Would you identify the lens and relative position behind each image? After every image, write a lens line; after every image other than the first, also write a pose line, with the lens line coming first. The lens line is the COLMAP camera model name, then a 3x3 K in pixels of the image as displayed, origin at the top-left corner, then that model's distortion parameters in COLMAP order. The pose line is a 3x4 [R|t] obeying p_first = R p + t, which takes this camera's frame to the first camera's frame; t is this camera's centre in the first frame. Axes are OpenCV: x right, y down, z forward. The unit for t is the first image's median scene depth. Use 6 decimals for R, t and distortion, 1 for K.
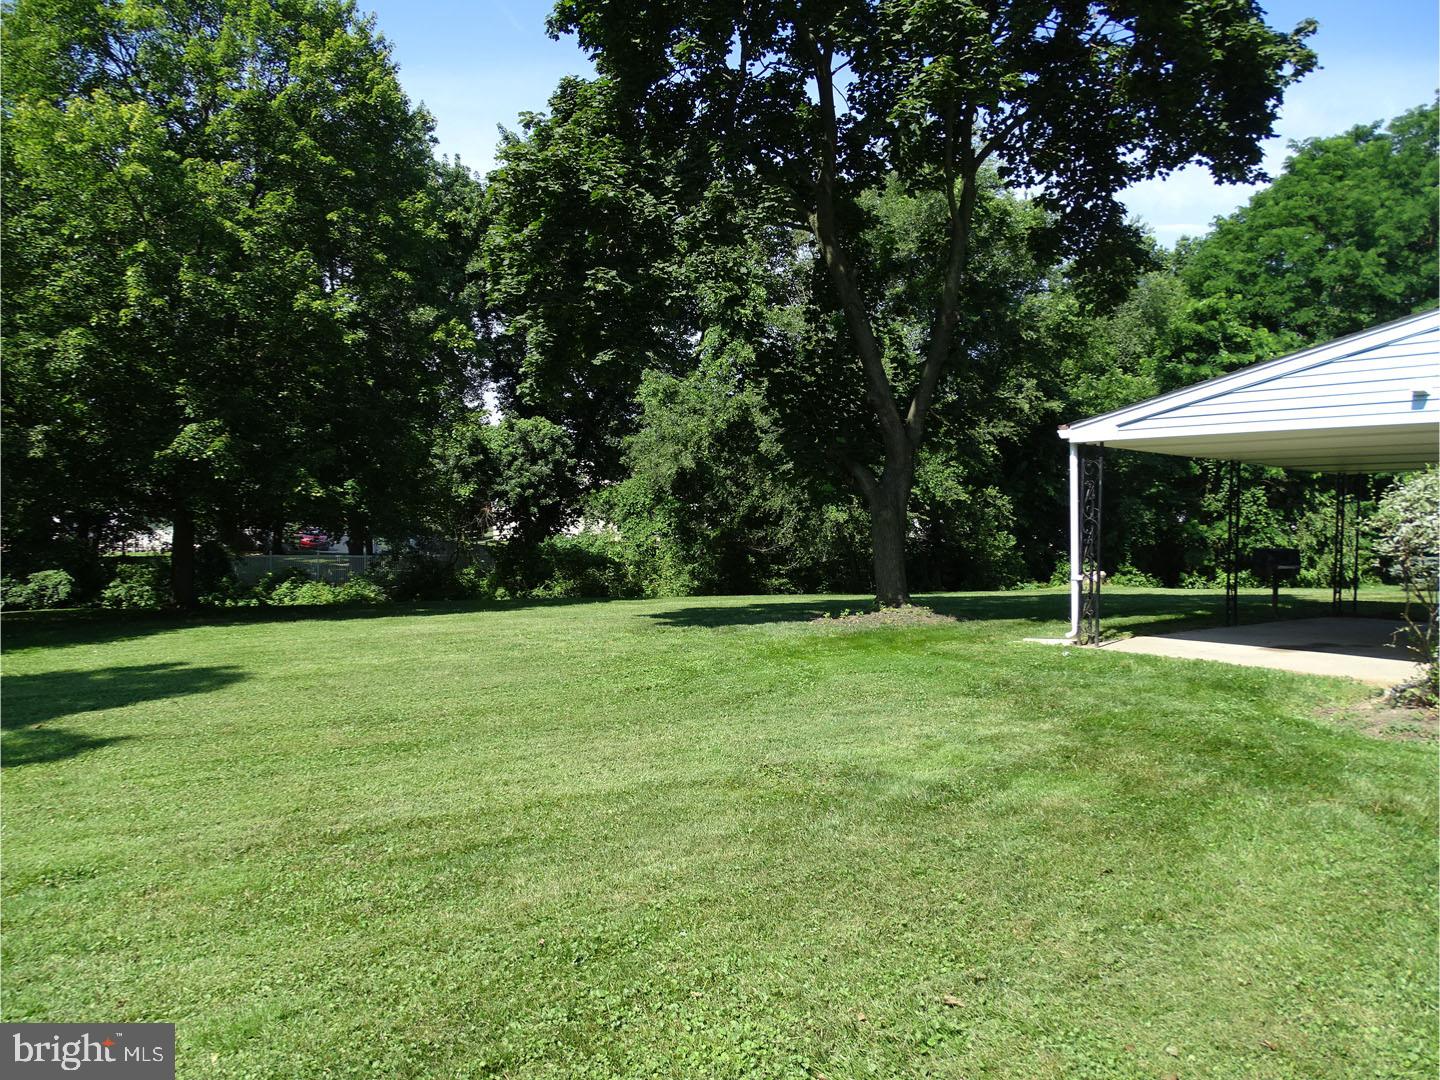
lens RADIAL K [[1023.0, 0, 720.0], [0, 1023.0, 540.0], [0, 0, 1]] dist [0.006555, -0.000581]
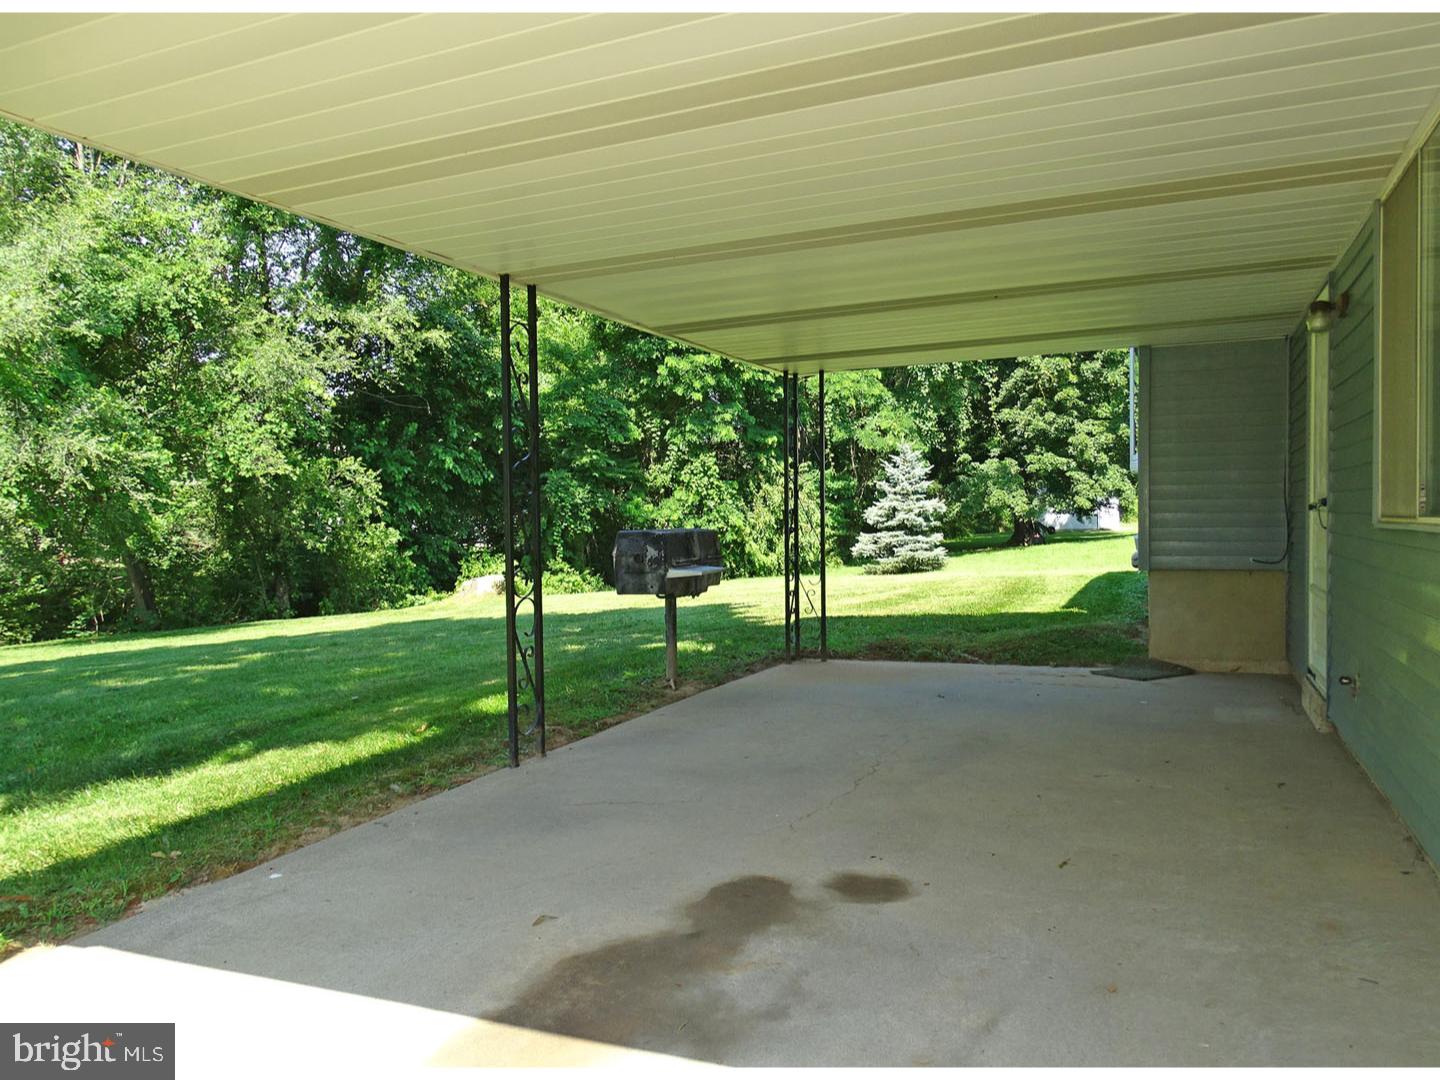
lens RADIAL K [[1023.0, 0, 720.0], [0, 1023.0, 540.0], [0, 0, 1]] dist [0.006555, -0.000581]
pose [[0.893386, -0.048522, 0.446662, 0.175017], [0.046363, 0.998800, 0.015770, 0.003021], [-0.446891, 0.006620, 0.894564, 0.285858]]
